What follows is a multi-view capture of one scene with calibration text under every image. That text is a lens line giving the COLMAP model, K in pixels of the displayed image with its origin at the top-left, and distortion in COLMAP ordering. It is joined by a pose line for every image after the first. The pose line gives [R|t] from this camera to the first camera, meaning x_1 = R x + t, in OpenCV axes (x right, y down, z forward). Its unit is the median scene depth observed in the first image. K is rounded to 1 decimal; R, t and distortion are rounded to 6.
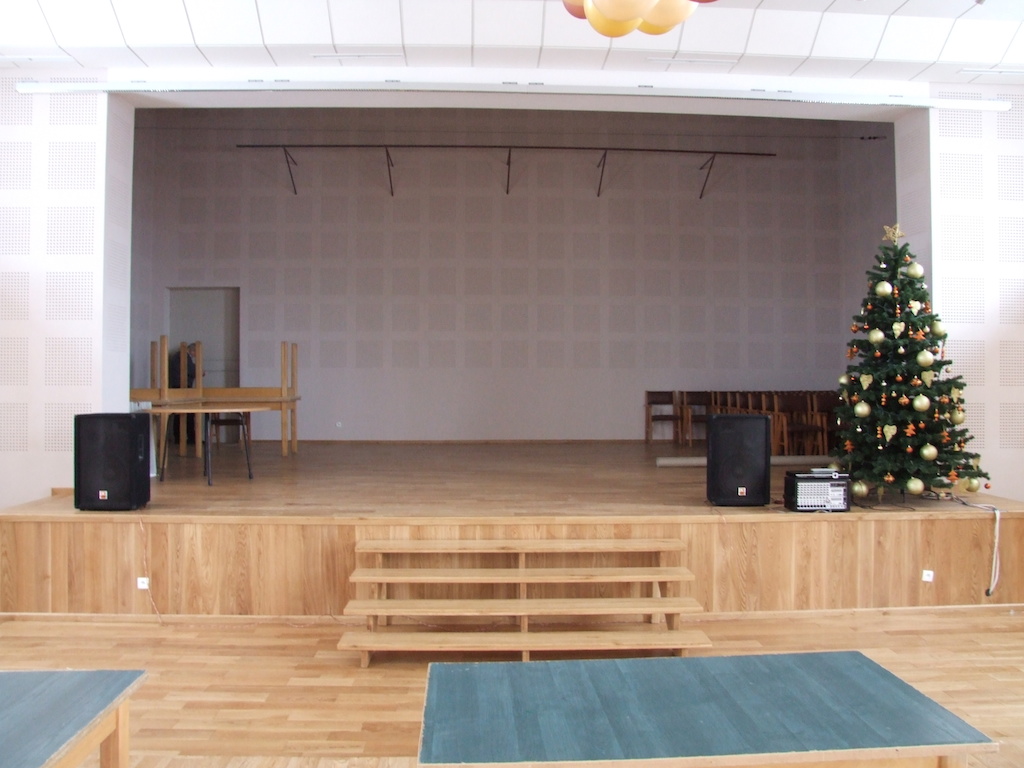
lens RADIAL K [[822.5, 0, 512.0], [0, 822.5, 384.0], [0, 0, 1]] dist [-0.152313, 0.140662]
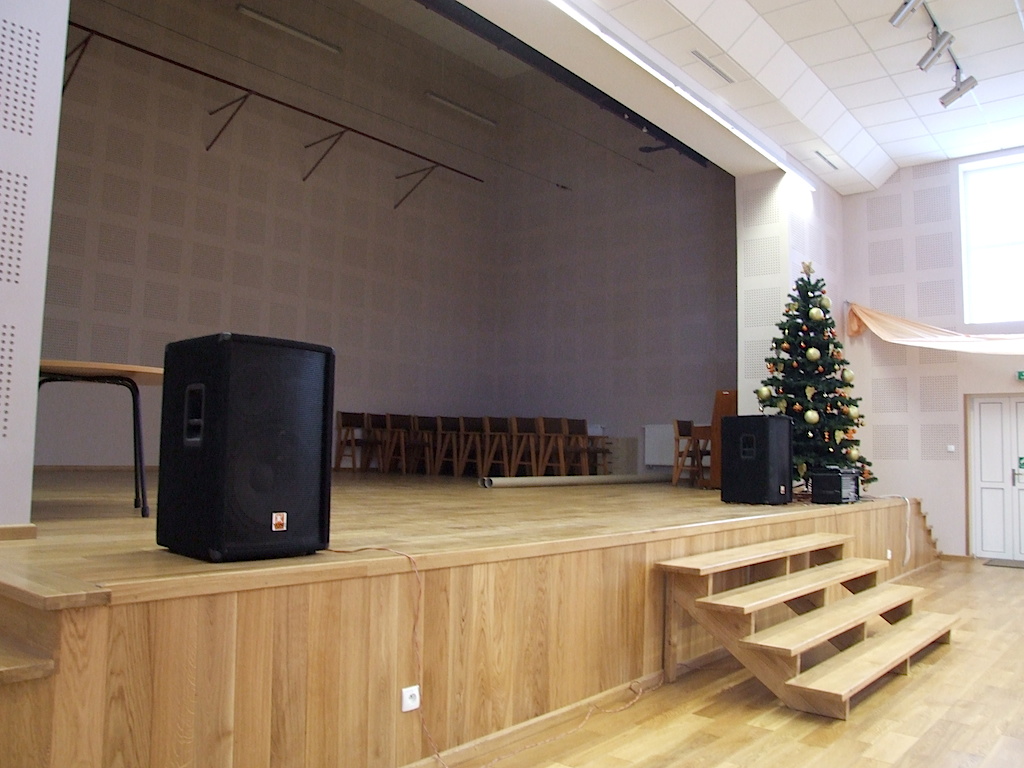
lens RADIAL K [[822.5, 0, 512.0], [0, 822.5, 384.0], [0, 0, 1]] dist [-0.152313, 0.140662]
pose [[0.673708, 0.075913, 0.735089, -0.787348], [-0.024590, 0.996462, -0.080368, 0.099969], [-0.738589, 0.036068, 0.673191, 0.623654]]
